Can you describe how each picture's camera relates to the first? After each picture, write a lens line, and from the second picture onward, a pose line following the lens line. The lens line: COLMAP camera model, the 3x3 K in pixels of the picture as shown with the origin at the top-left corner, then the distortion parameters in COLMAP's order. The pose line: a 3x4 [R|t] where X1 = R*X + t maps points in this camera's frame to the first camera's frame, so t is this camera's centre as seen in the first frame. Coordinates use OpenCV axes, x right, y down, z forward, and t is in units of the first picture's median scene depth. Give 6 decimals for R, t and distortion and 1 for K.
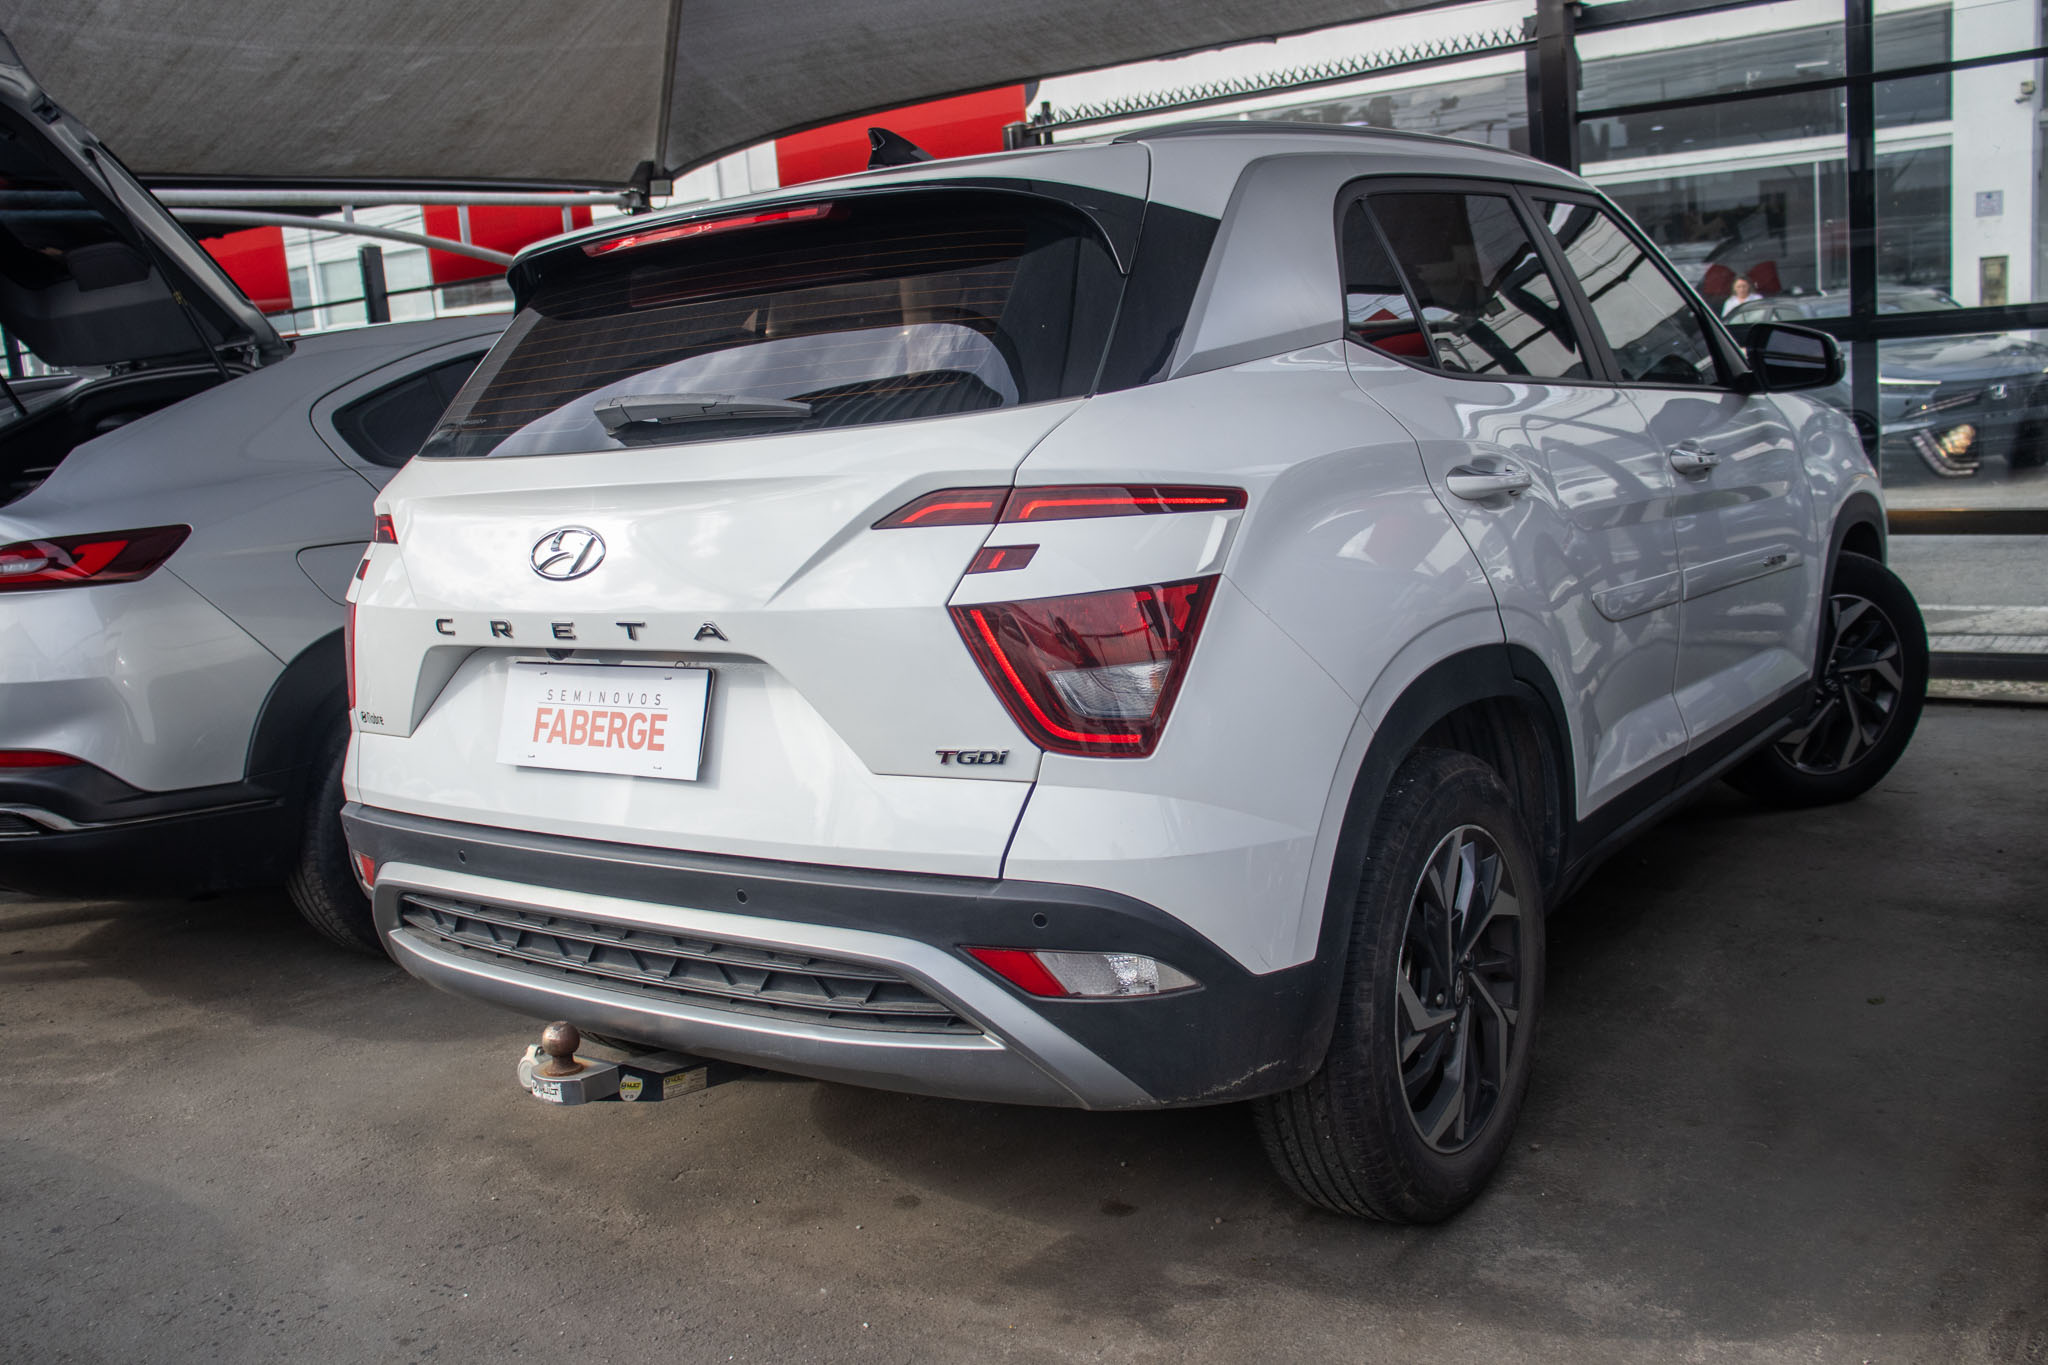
lens RADIAL K [[1878.0, 0, 1024.0], [0, 1878.0, 682.5], [0, 0, 1]] dist [-0.116126, 0.005945]
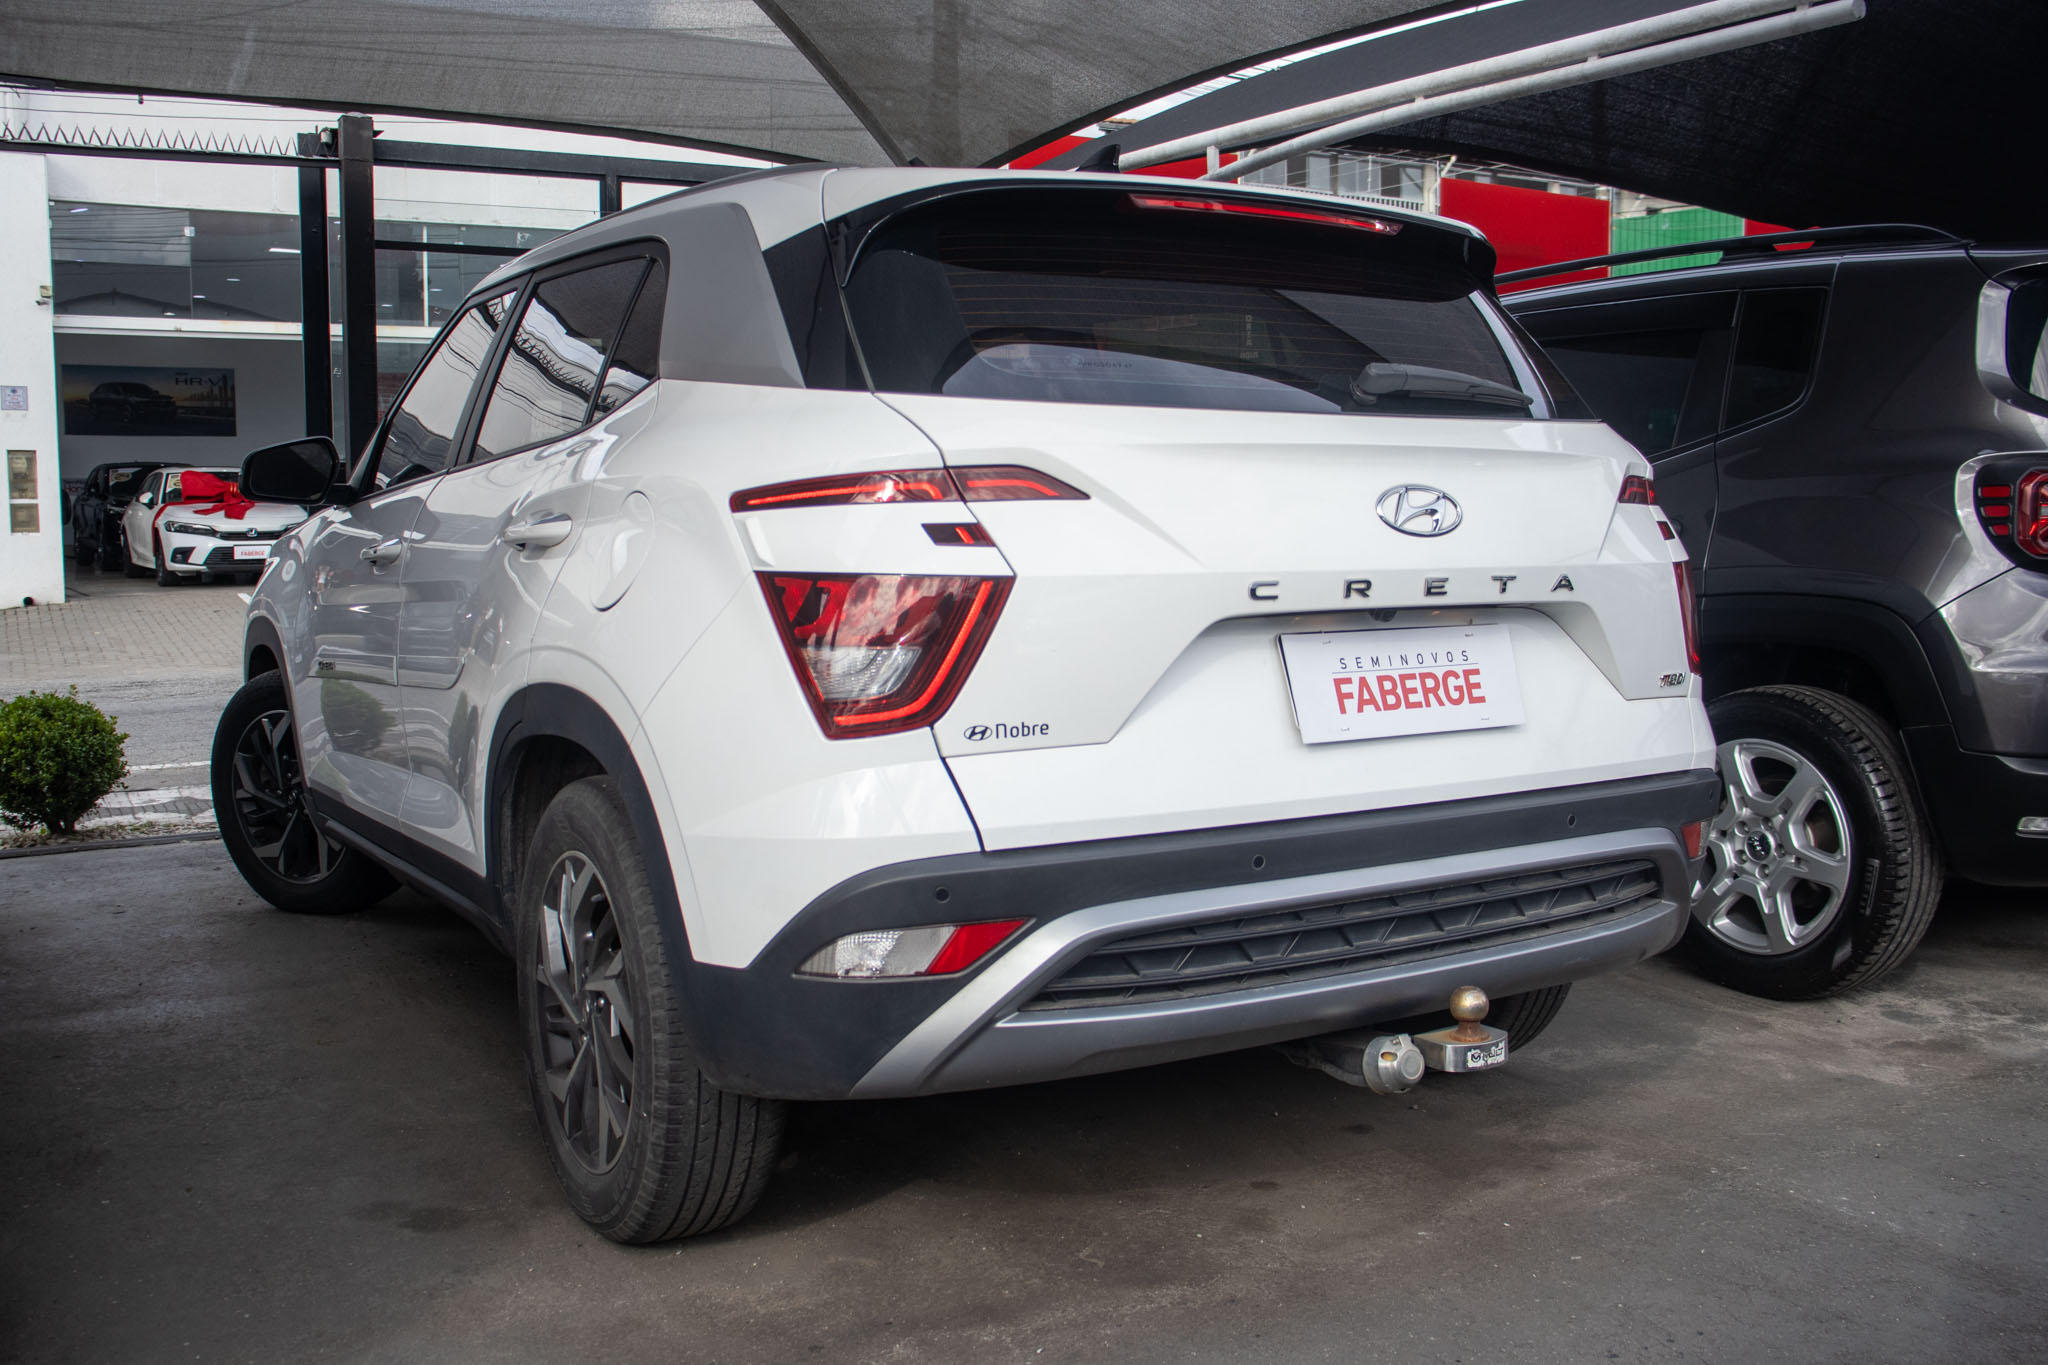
lens RADIAL K [[1878.0, 0, 1024.0], [0, 1878.0, 682.5], [0, 0, 1]] dist [-0.116126, 0.005945]
pose [[0.381238, -0.005733, 0.924459, -1.234766], [0.117475, 0.992175, -0.042292, 0.038453], [-0.916983, 0.124724, 0.378928, 0.817850]]
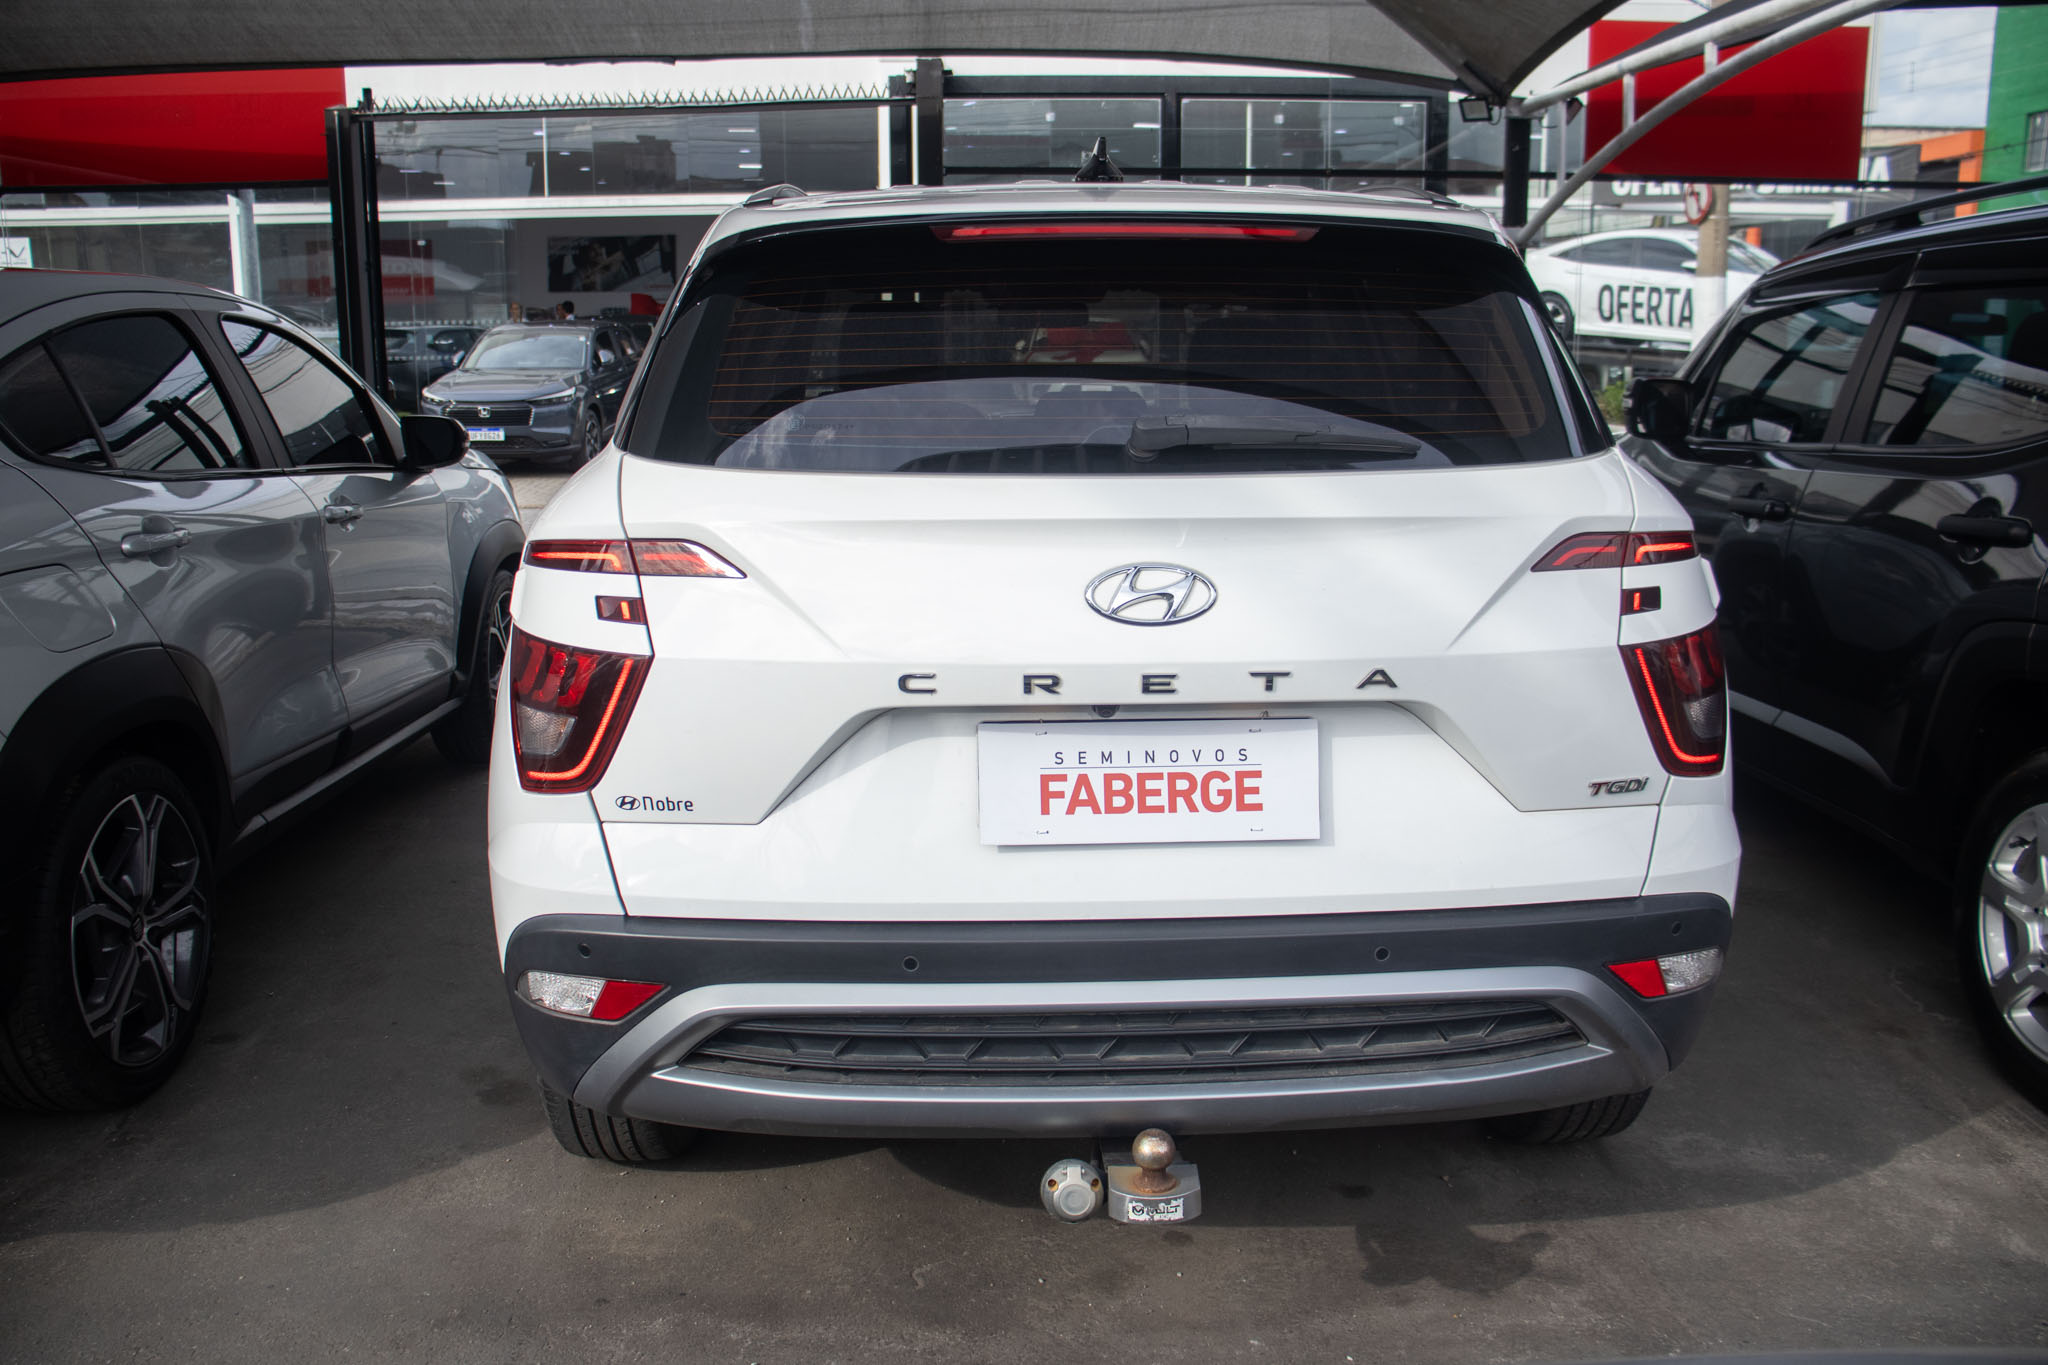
lens RADIAL K [[1700.4, 0, 1018.5], [0, 1700.4, 666.7], [0, 0, 1]] dist [-0.205595, 0.217990]
pose [[0.786004, -0.043330, 0.616702, -0.773195], [0.039599, 0.999021, 0.019722, -0.053281], [-0.616952, 0.008919, 0.786950, 0.412483]]
